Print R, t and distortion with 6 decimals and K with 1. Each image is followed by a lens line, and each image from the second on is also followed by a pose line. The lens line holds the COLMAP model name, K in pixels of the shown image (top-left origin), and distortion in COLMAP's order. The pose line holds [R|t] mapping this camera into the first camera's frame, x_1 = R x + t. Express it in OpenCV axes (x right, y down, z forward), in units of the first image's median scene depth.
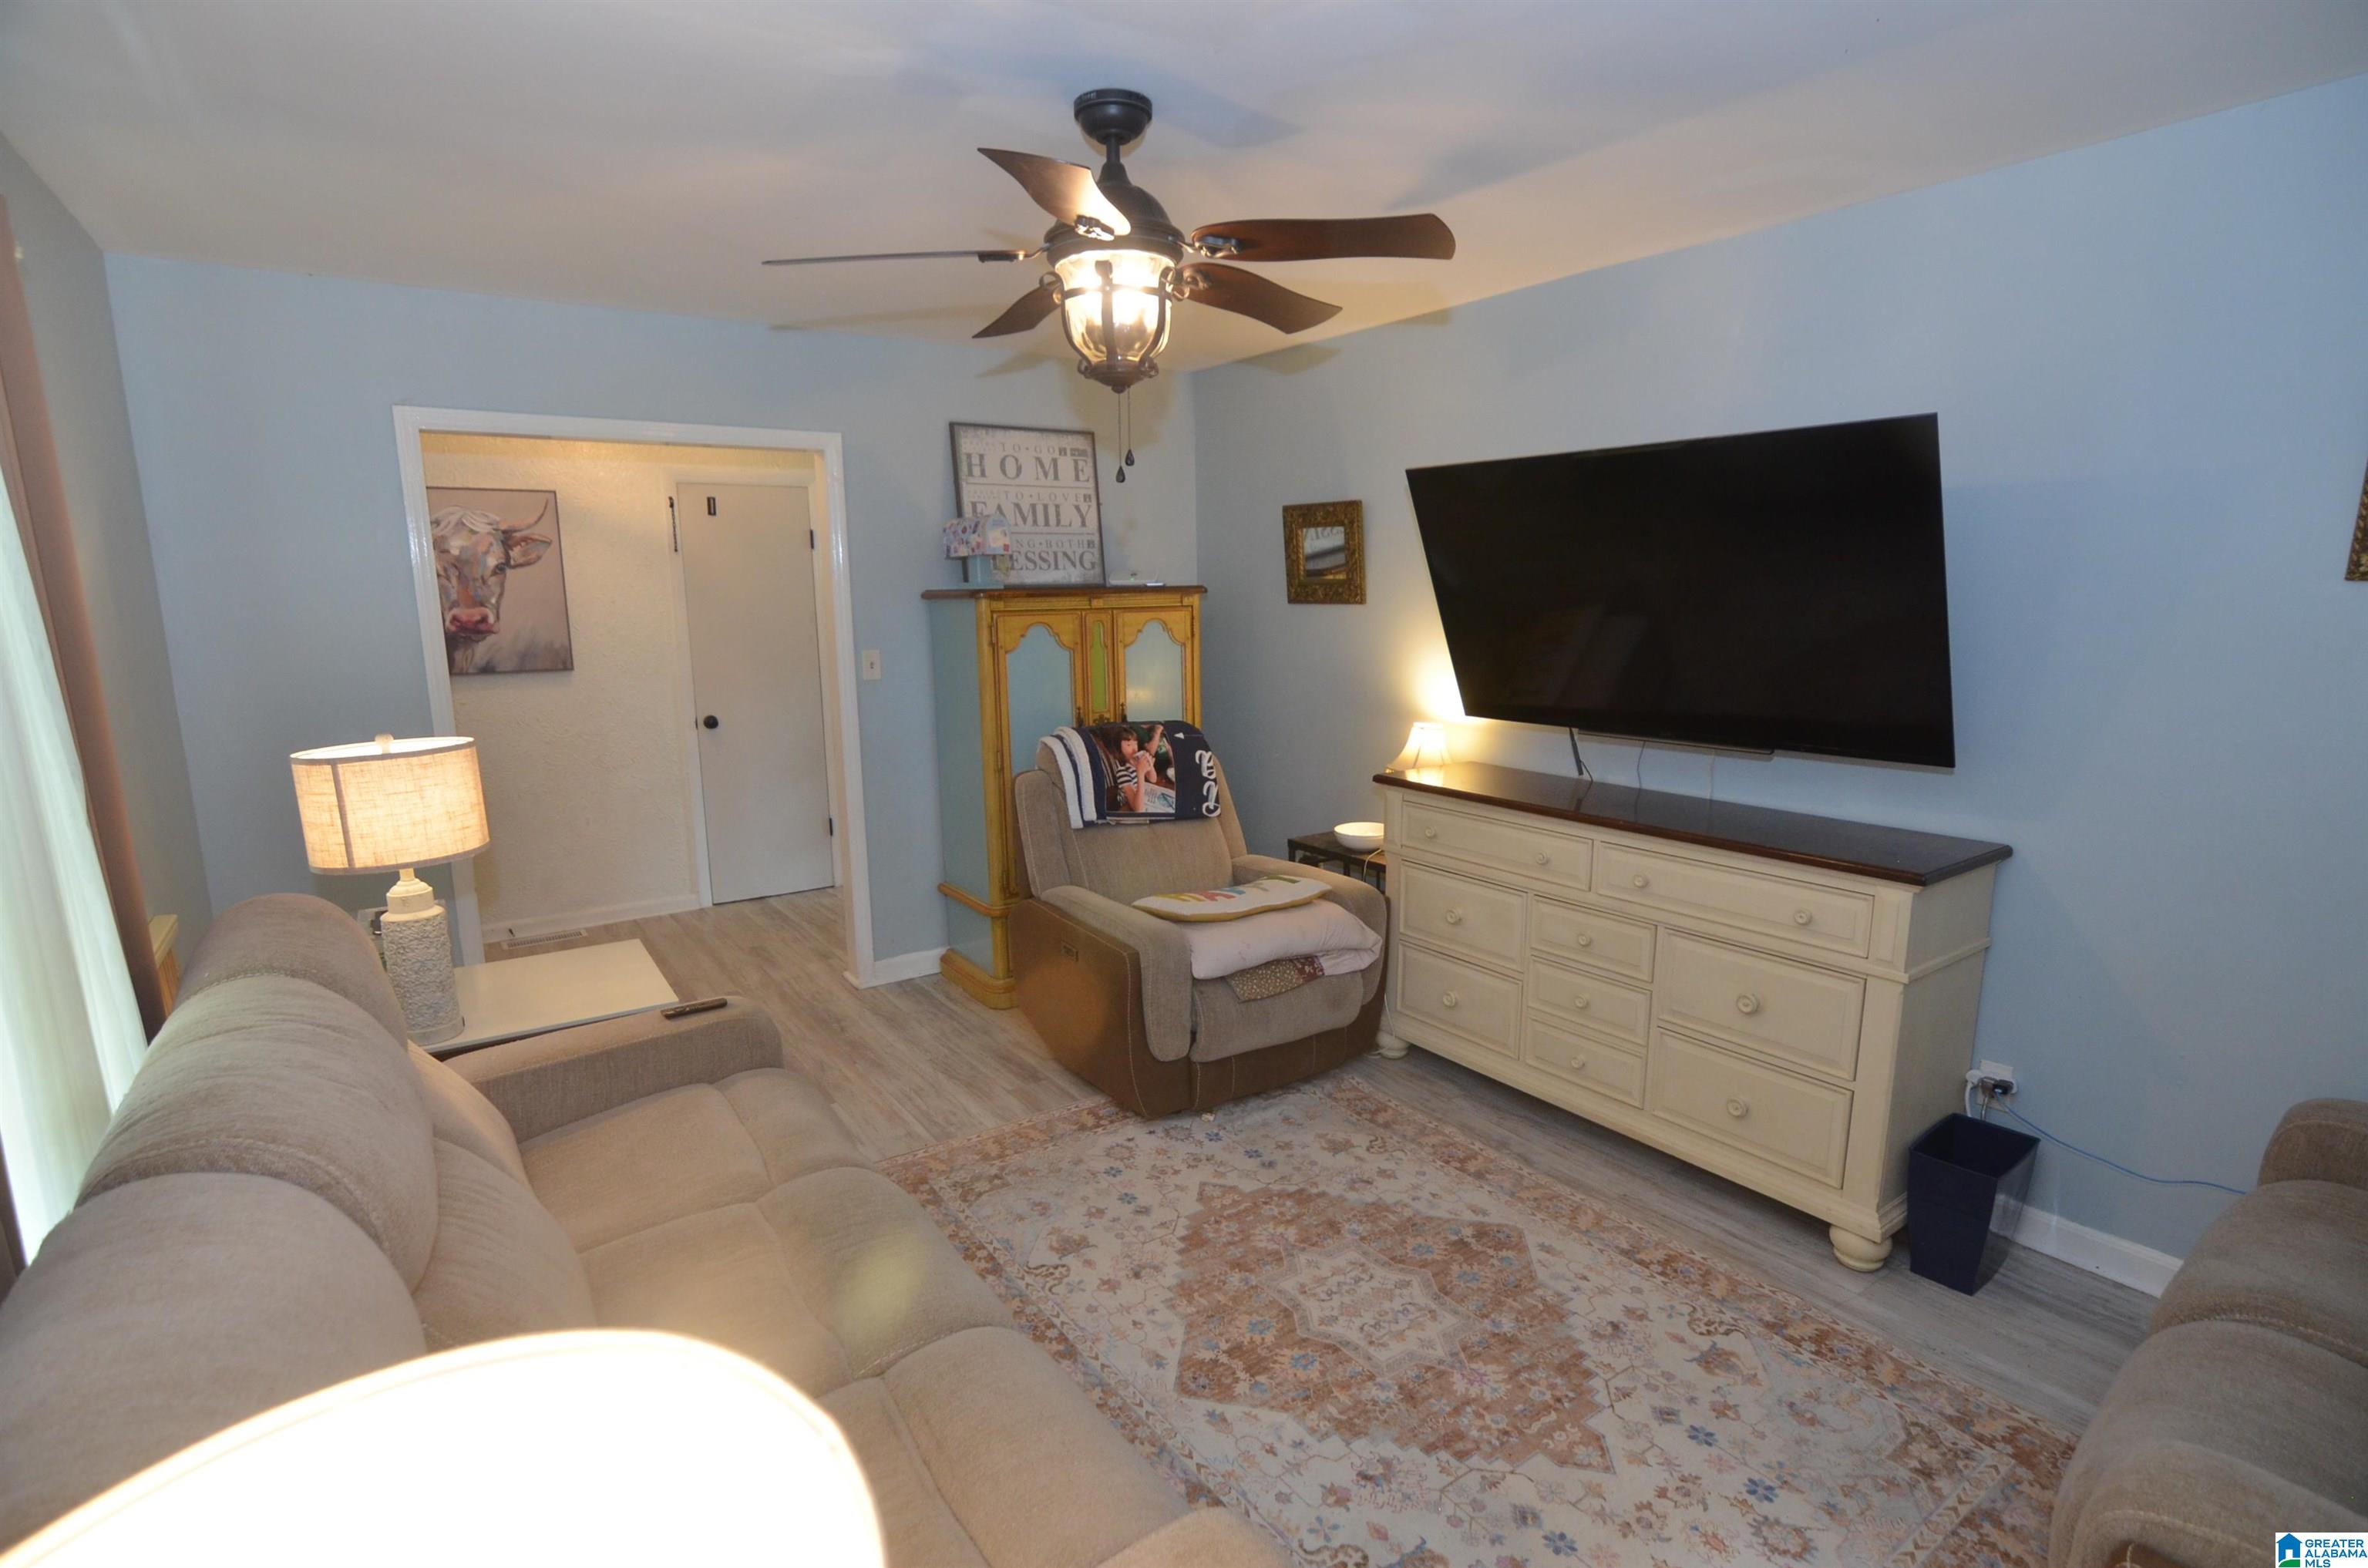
lens RADIAL K [[1148.3, 0, 1190.2], [0, 1148.3, 788.2], [0, 0, 1]] dist [-0.032422, 0.010962]
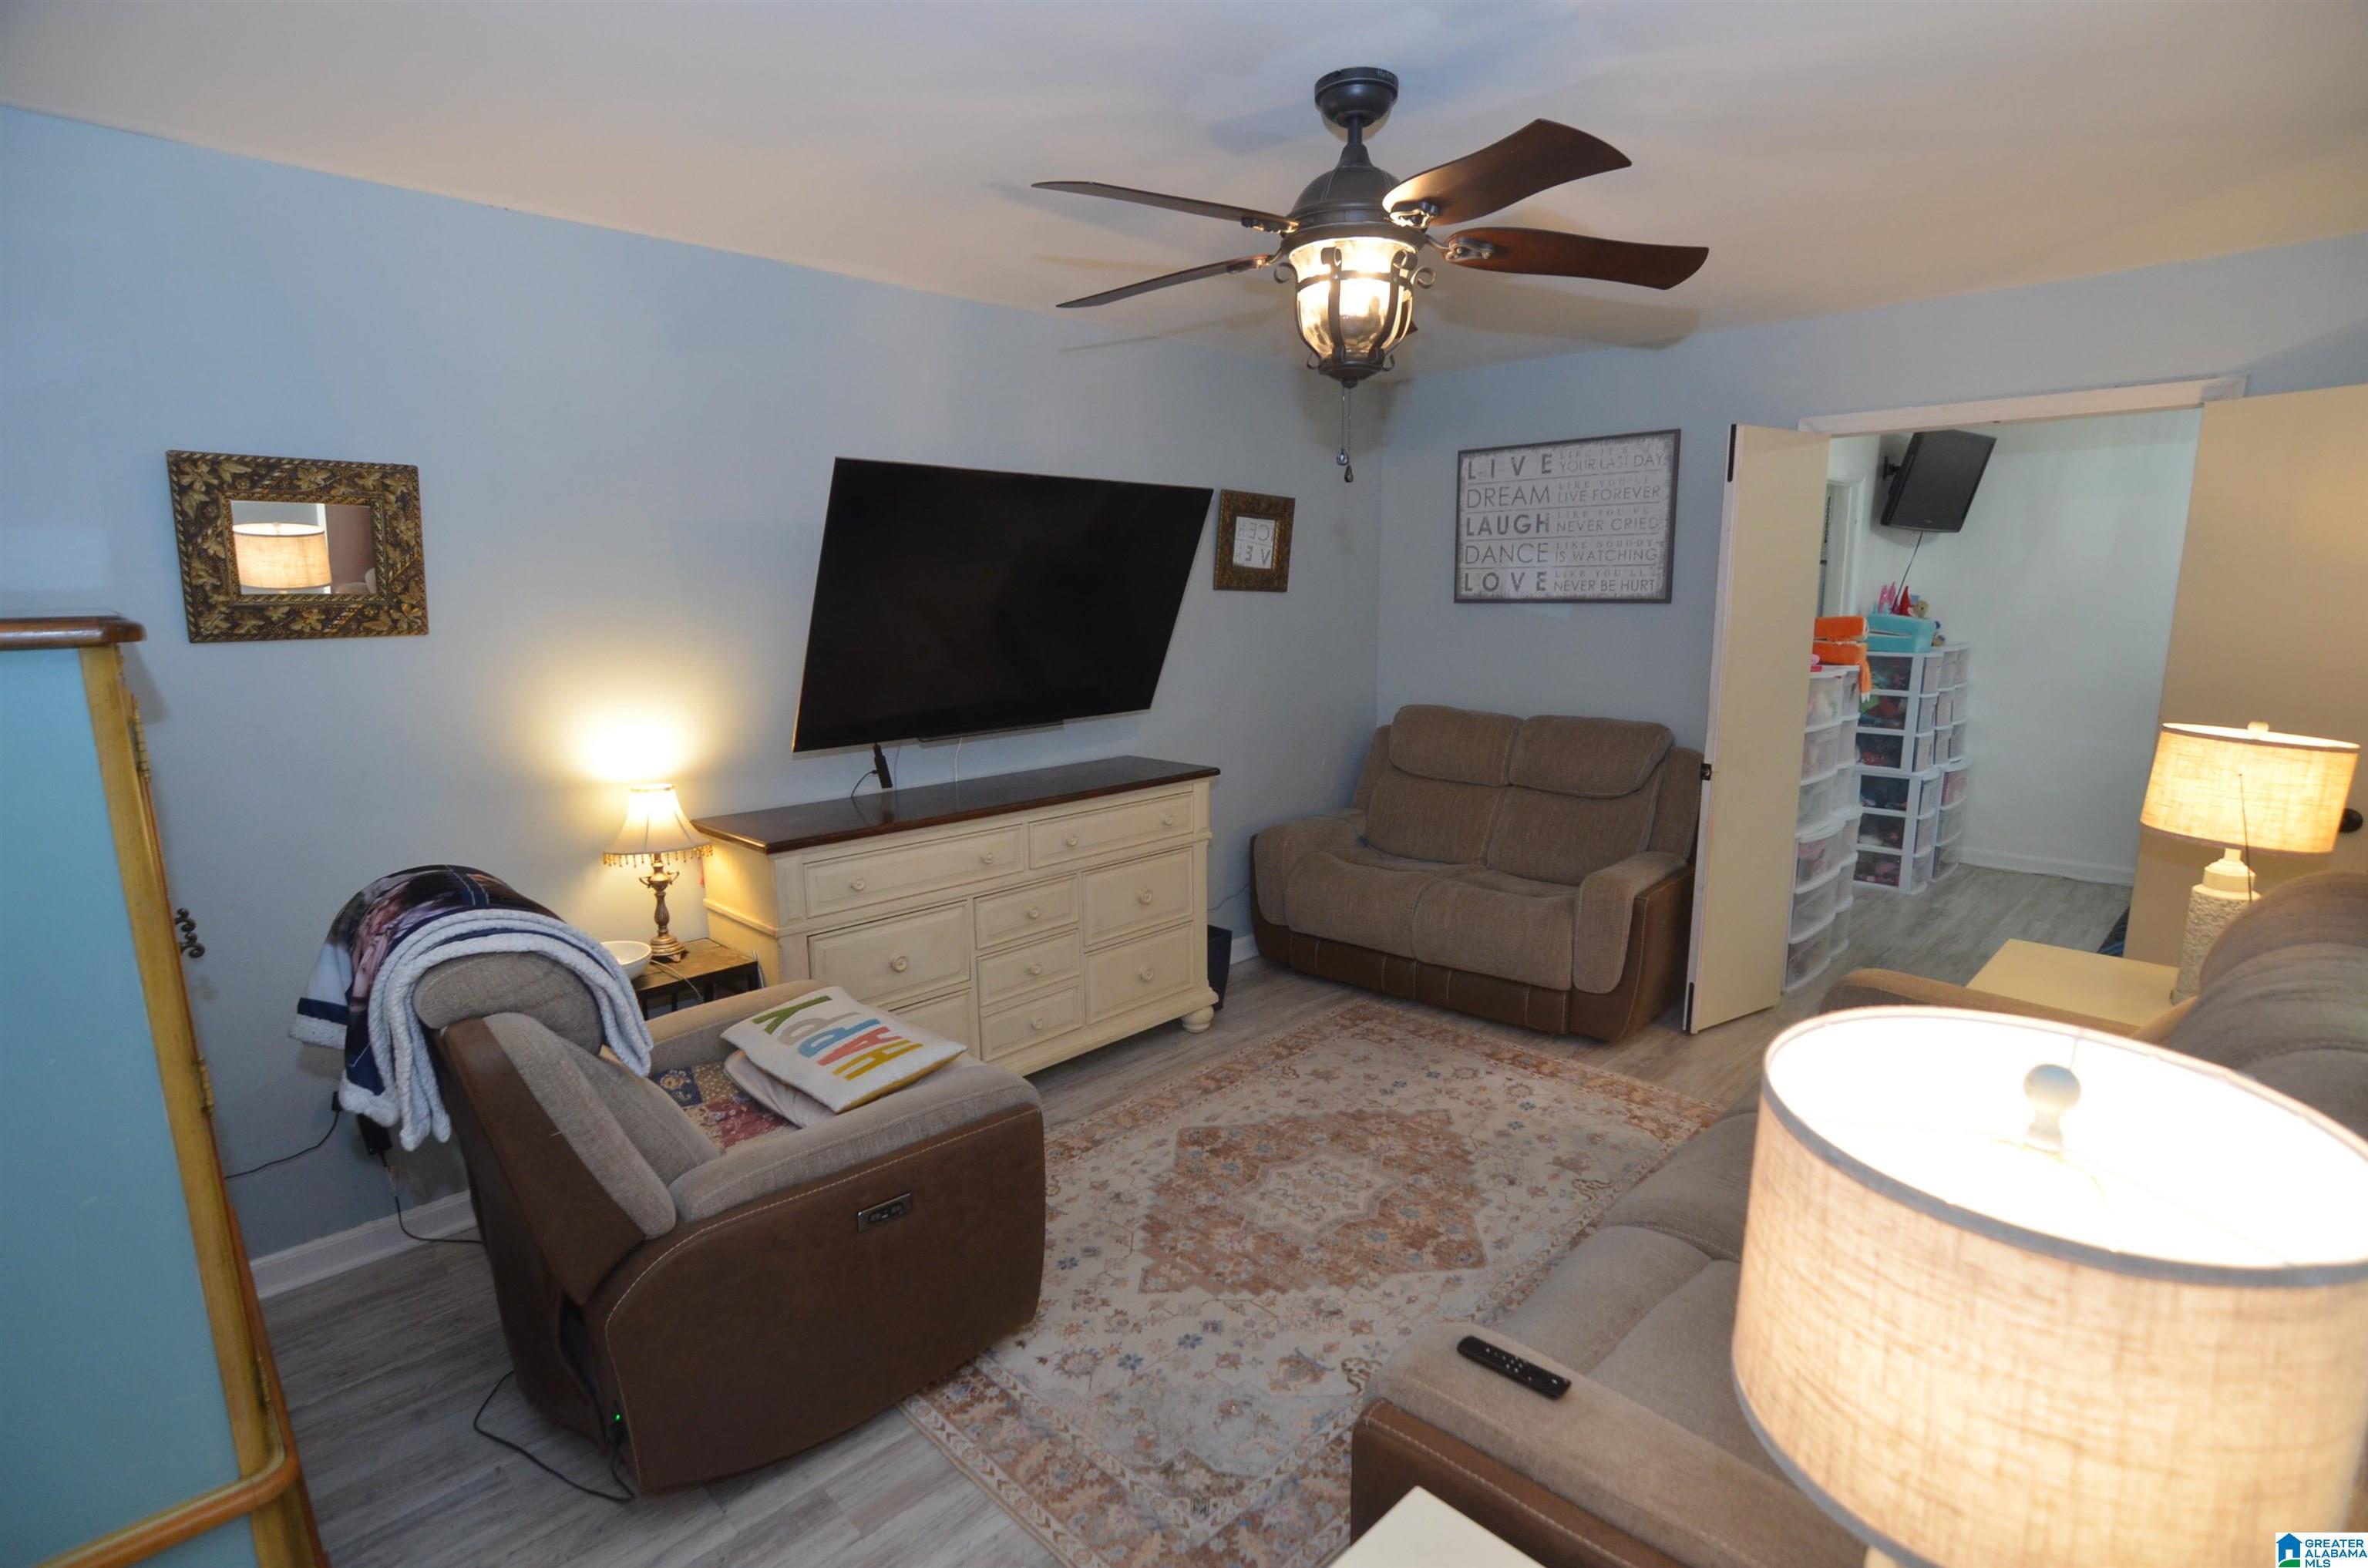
lens RADIAL K [[1148.3, 0, 1184.8], [0, 1148.3, 802.2], [0, 0, 1]] dist [-0.032422, 0.010962]
pose [[-0.177978, -0.168276, 0.969540, -0.731424], [0.183610, 0.962288, 0.200722, -0.165212], [-0.966753, 0.213742, -0.140369, 0.971872]]
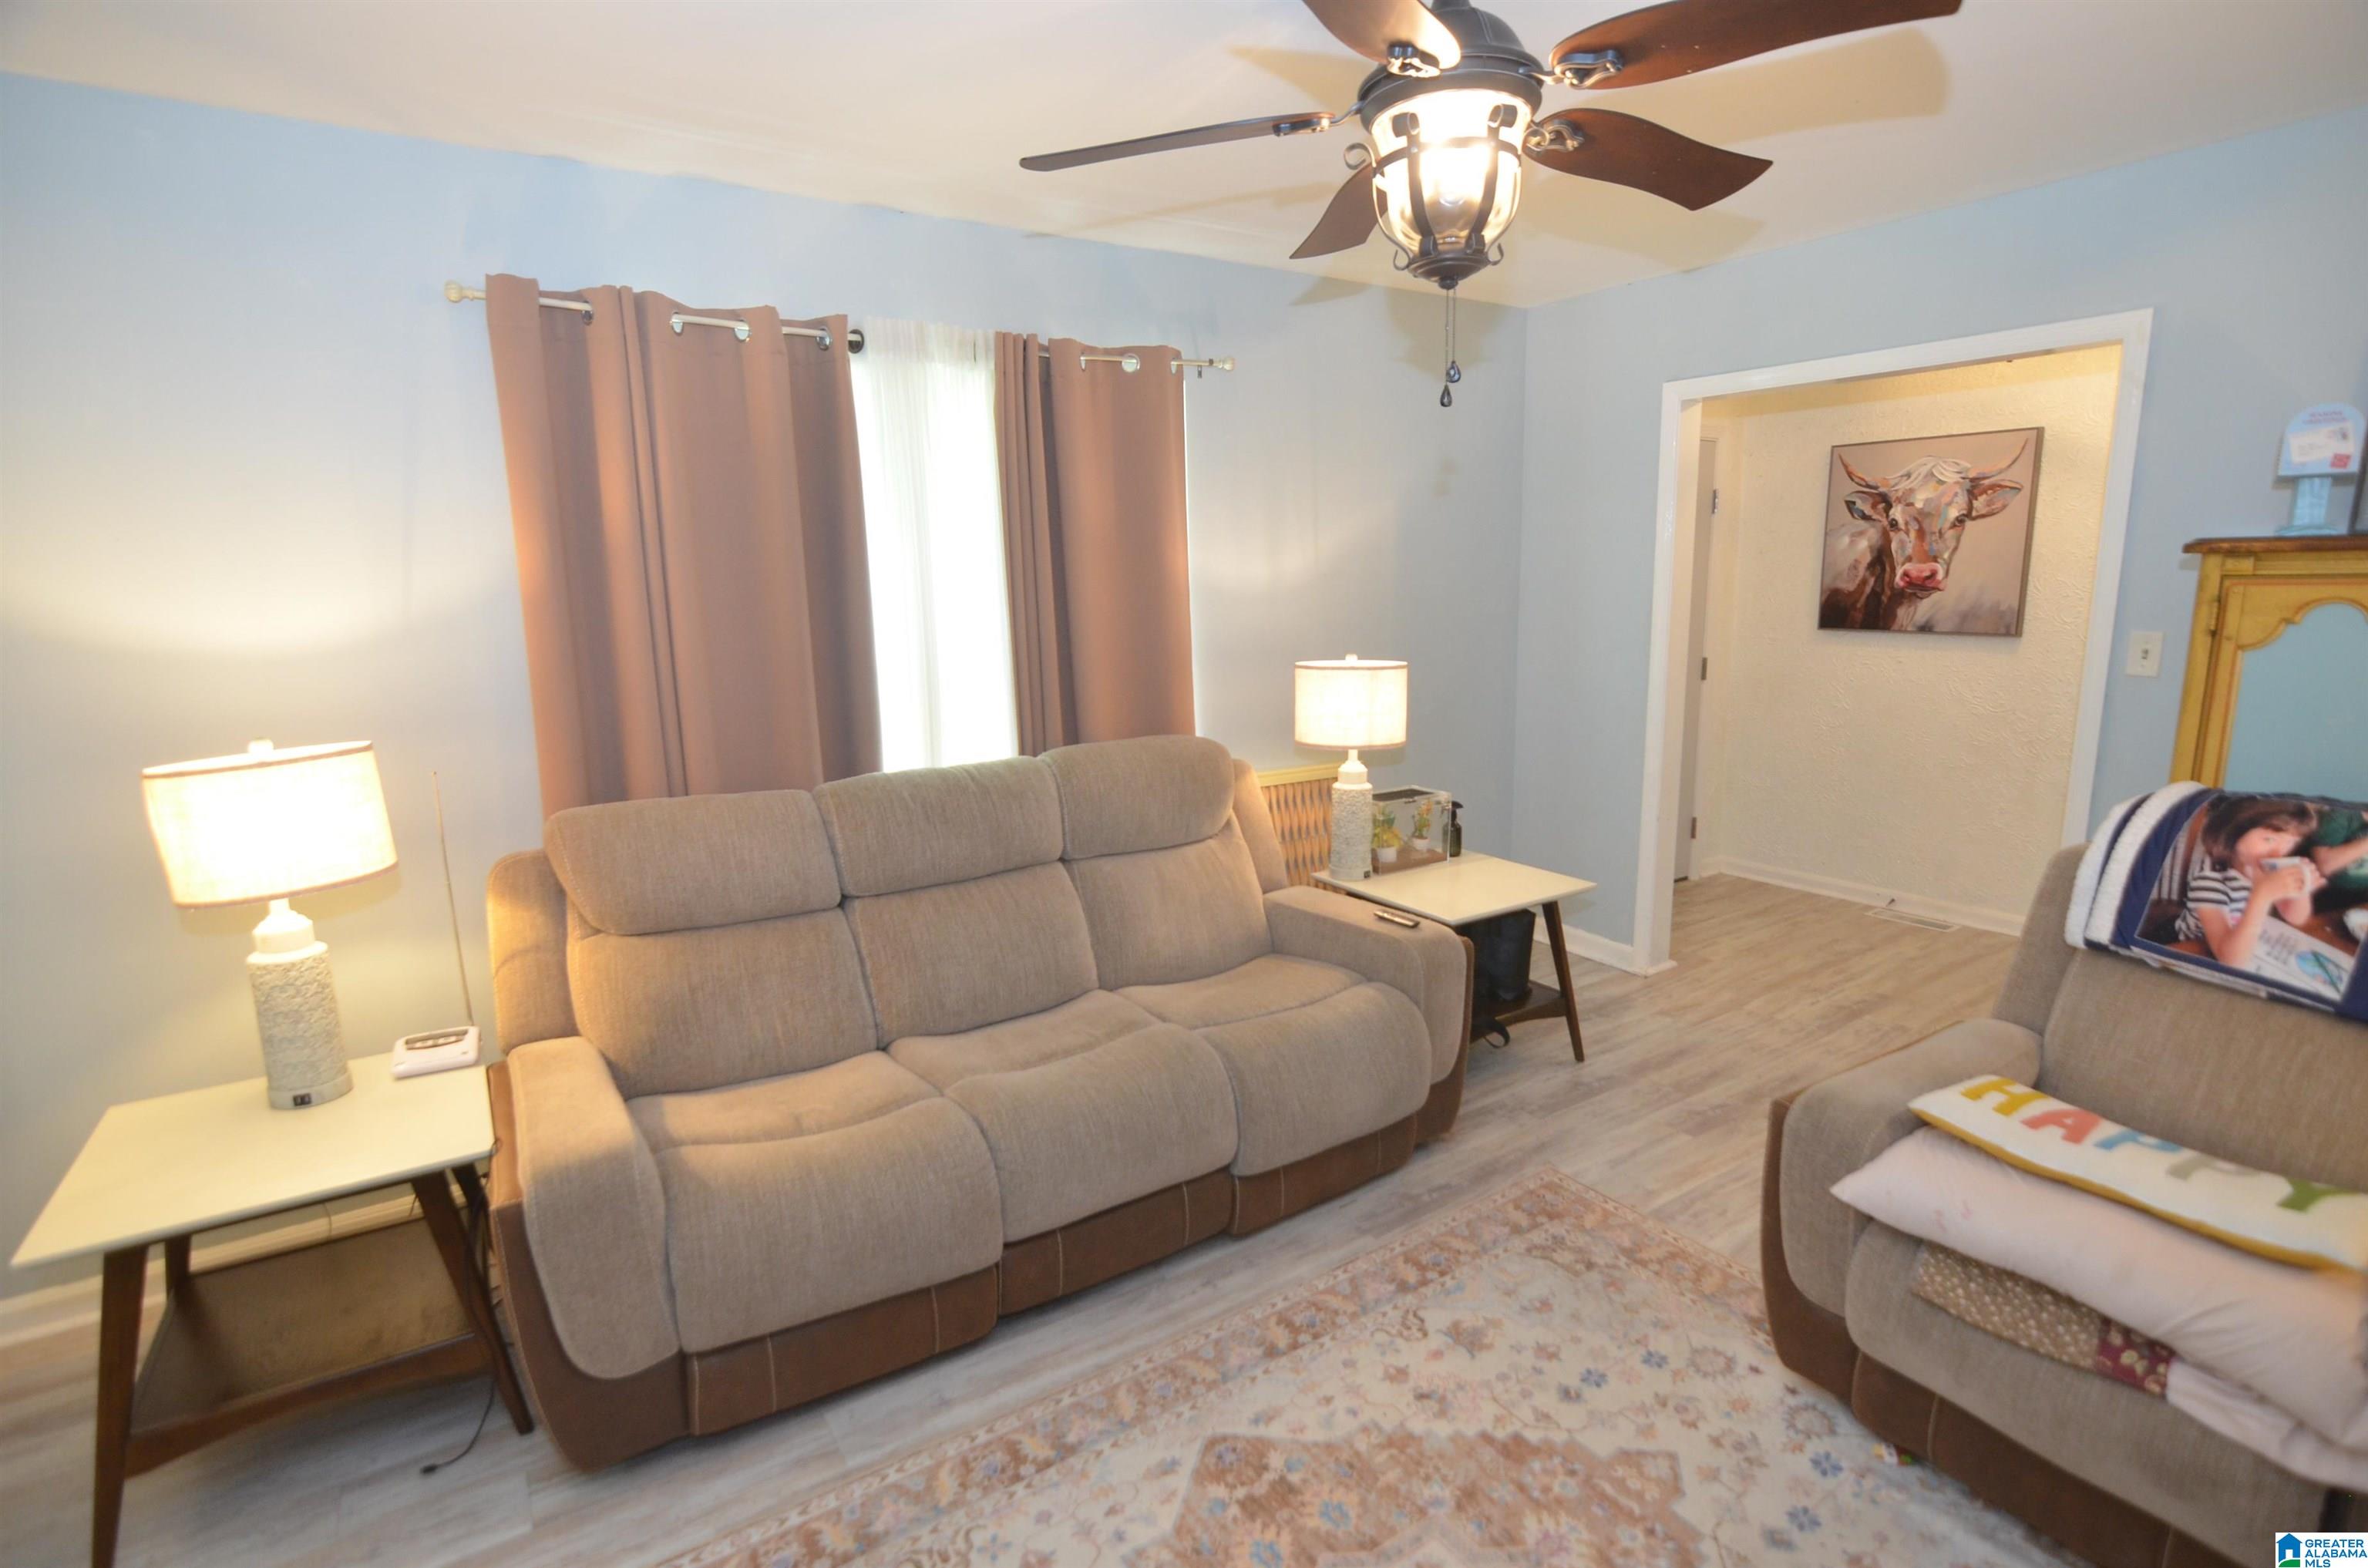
lens RADIAL K [[1148.3, 0, 1189.6], [0, 1148.3, 792.1], [0, 0, 1]] dist [-0.032422, 0.010962]
pose [[-0.017714, 0.199263, -0.979786, 0.553233], [-0.155311, 0.967497, 0.199572, -0.104209], [0.987707, 0.155707, 0.013809, 0.633334]]
